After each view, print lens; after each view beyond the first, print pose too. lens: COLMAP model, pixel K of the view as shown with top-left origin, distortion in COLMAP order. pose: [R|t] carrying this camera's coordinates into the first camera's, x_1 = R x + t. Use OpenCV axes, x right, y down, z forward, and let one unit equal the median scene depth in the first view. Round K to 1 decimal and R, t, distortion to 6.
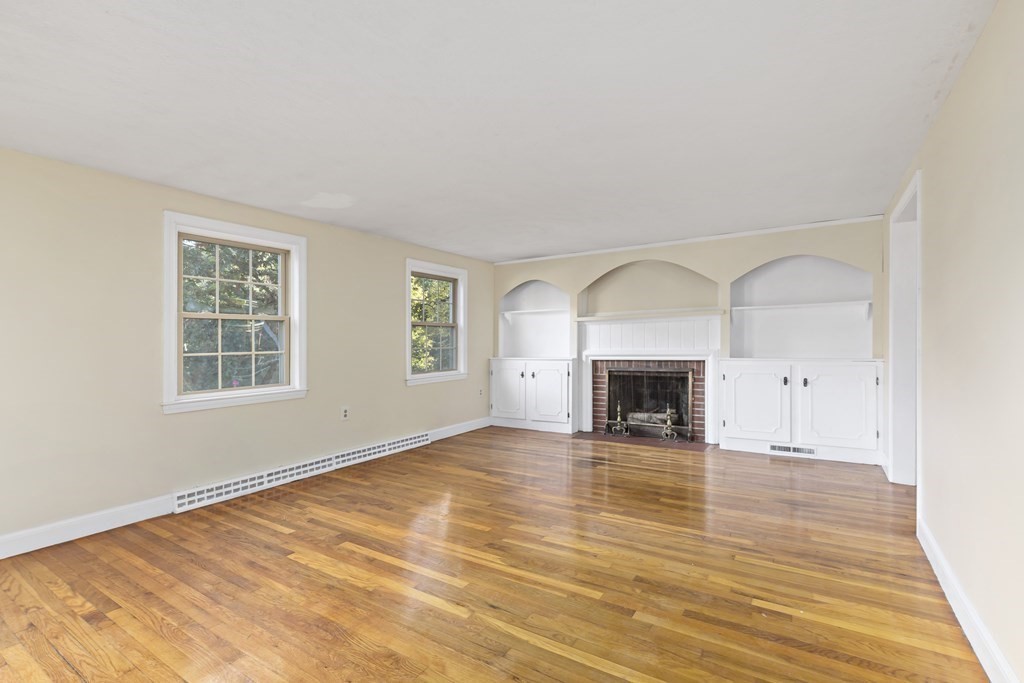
lens RADIAL K [[462.6, 0, 513.5], [0, 462.6, 357.5], [0, 0, 1]] dist [0.007638, -0.000020]
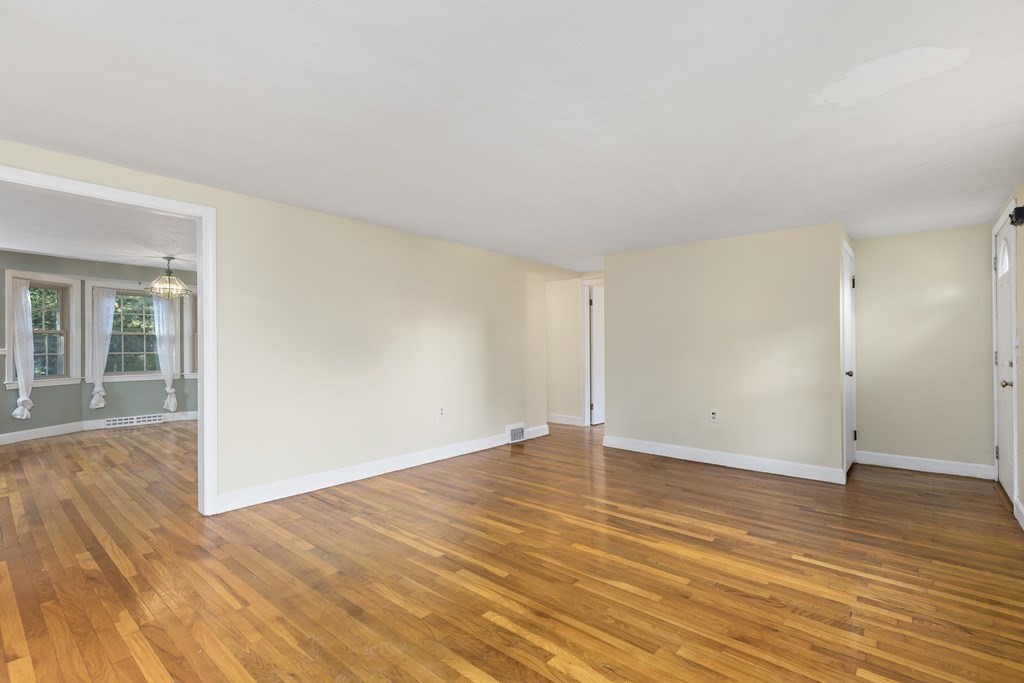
lens RADIAL K [[481.3, 0, 512.0], [0, 481.3, 341.5], [0, 0, 1]] dist [0.001556, 0.000035]
pose [[-0.988430, 0.013762, 0.151053, -0.041257], [0.017515, 0.999569, 0.023542, -0.037388], [-0.150664, 0.025916, -0.988245, 0.994499]]
